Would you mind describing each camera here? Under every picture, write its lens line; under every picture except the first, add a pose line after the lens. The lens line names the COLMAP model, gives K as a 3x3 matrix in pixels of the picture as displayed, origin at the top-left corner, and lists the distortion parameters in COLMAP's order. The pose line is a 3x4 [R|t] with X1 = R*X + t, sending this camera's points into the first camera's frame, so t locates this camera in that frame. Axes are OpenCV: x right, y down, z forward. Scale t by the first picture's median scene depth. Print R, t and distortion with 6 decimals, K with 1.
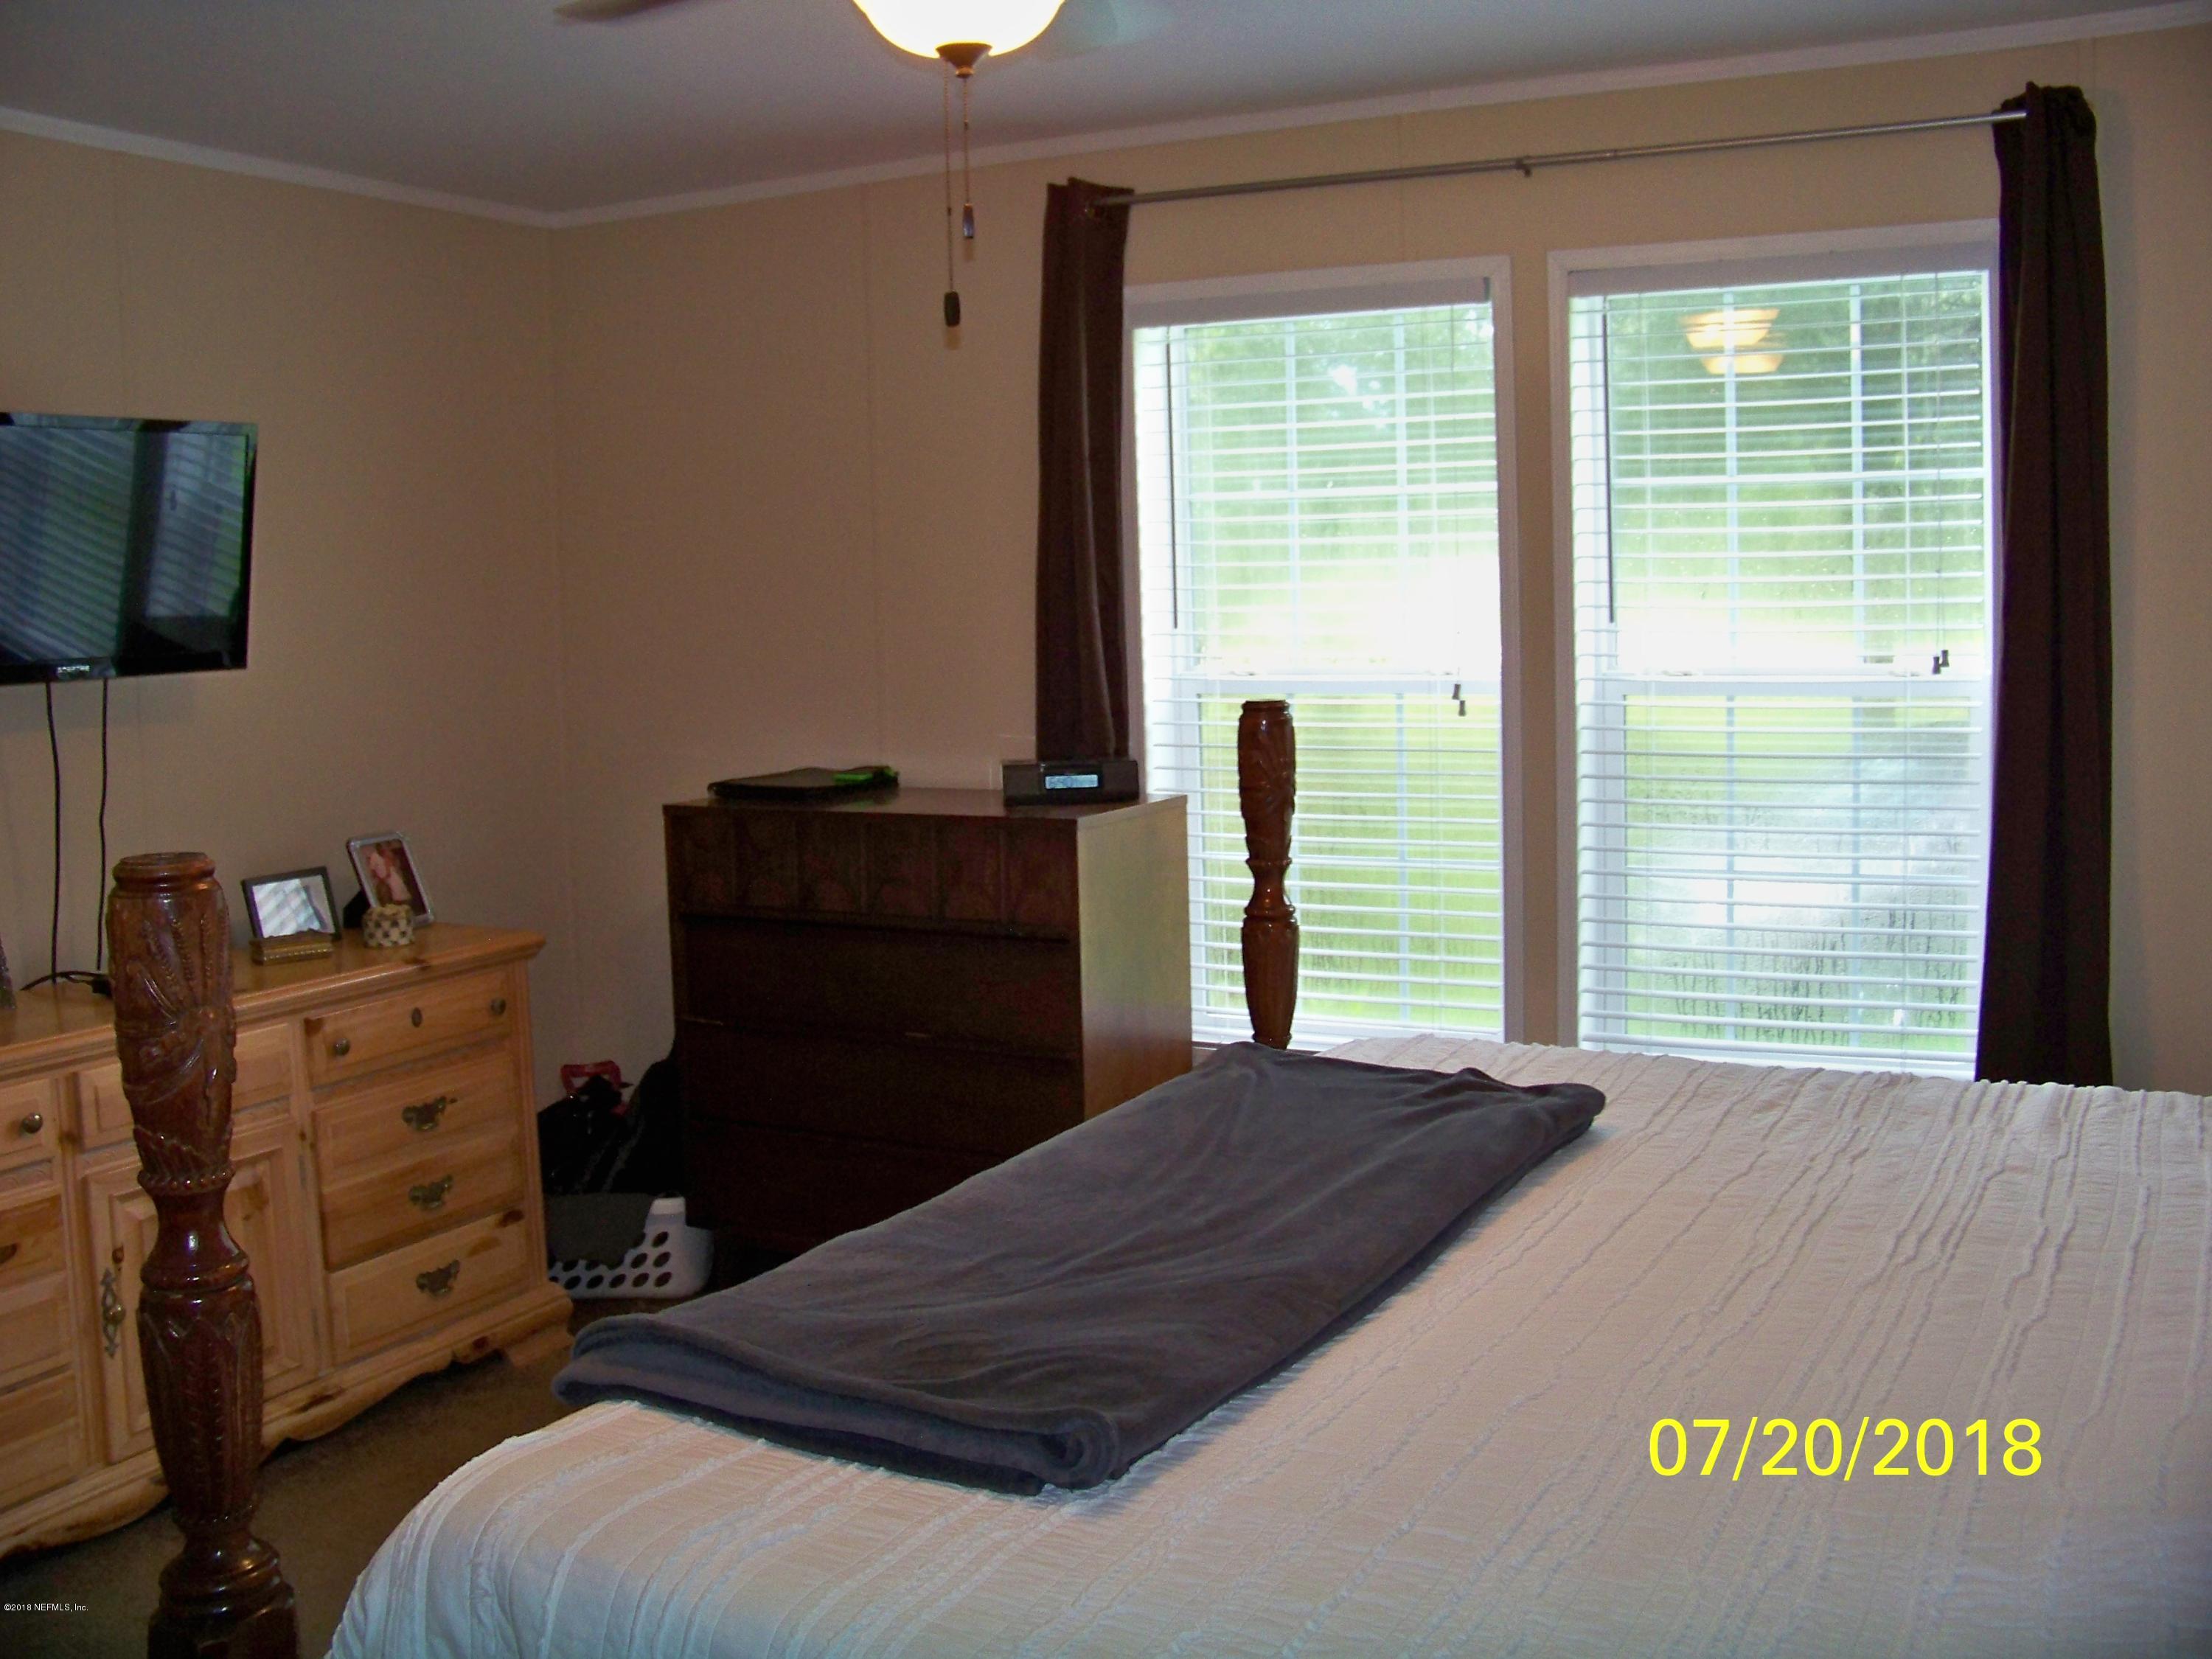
lens RADIAL K [[2152.2, 0, 1135.9], [0, 2152.2, 780.2], [0, 0, 1]] dist [-0.225058, 0.268416]
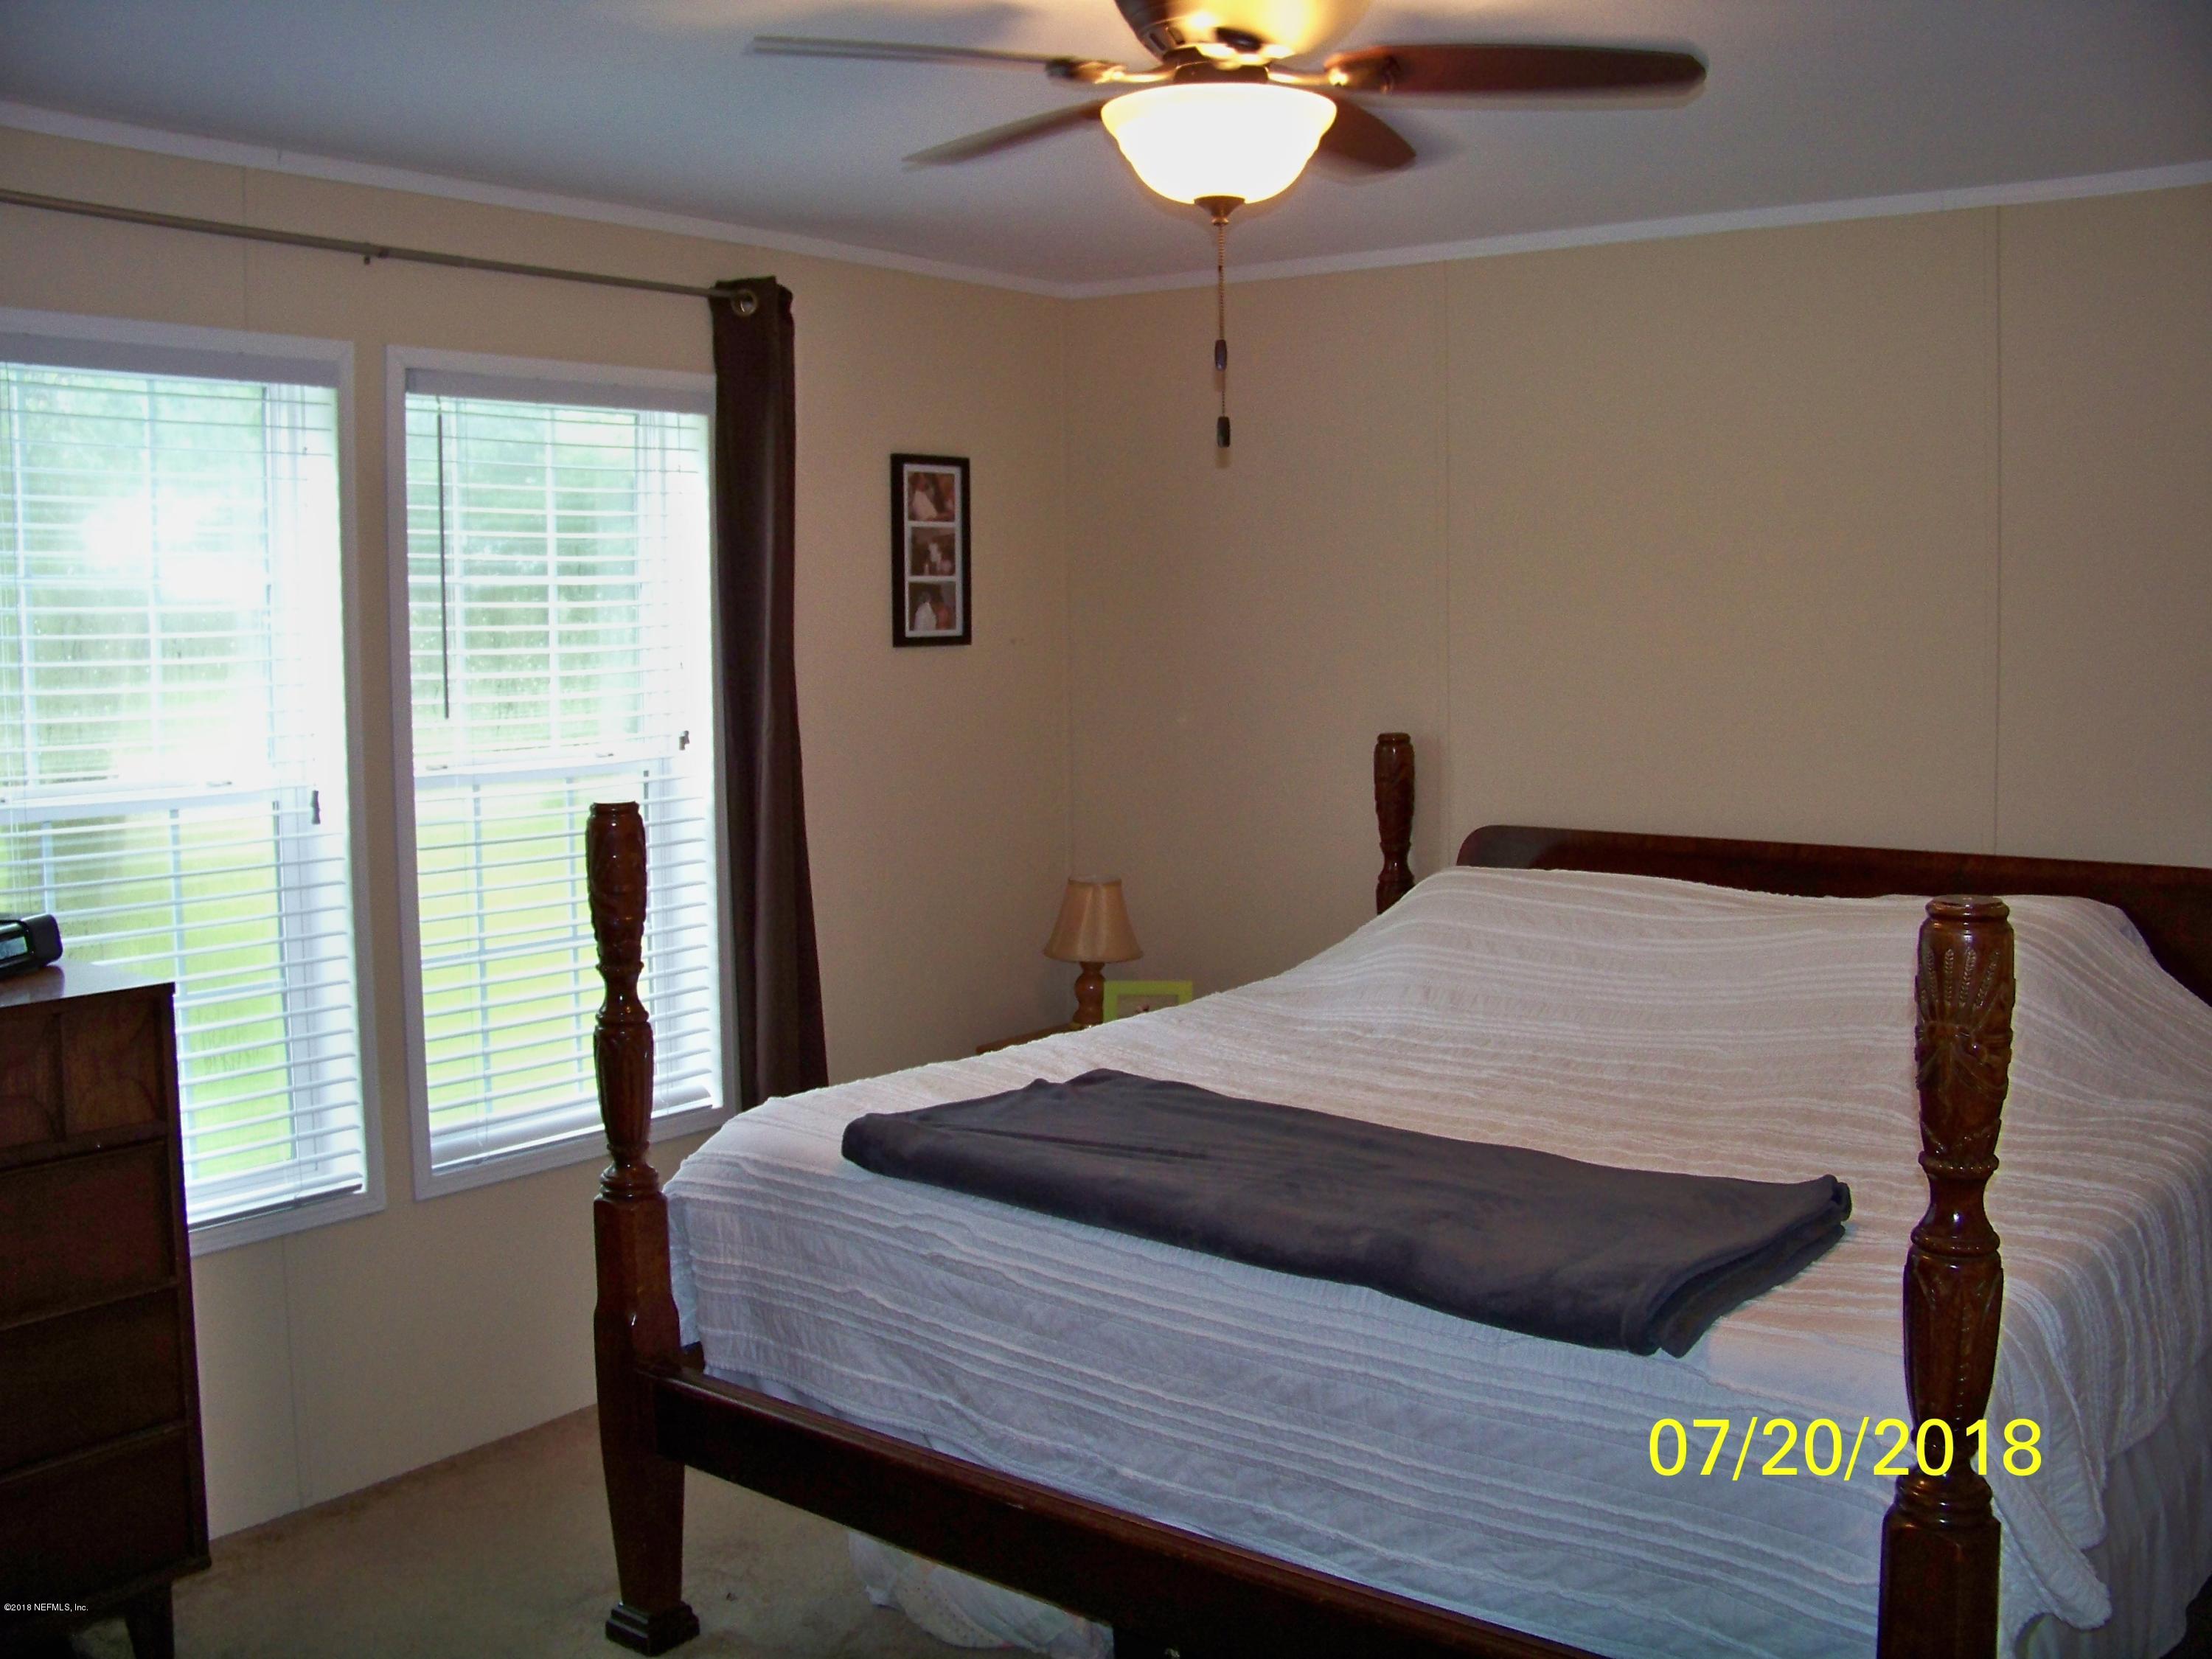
lens RADIAL K [[2152.2, 0, 1135.9], [0, 2152.2, 780.2], [0, 0, 1]] dist [-0.225058, 0.268416]
pose [[0.205750, -0.050492, 0.977301, -0.694685], [0.096541, 0.994844, 0.031074, -0.045188], [-0.973831, 0.087956, 0.209564, 0.475966]]
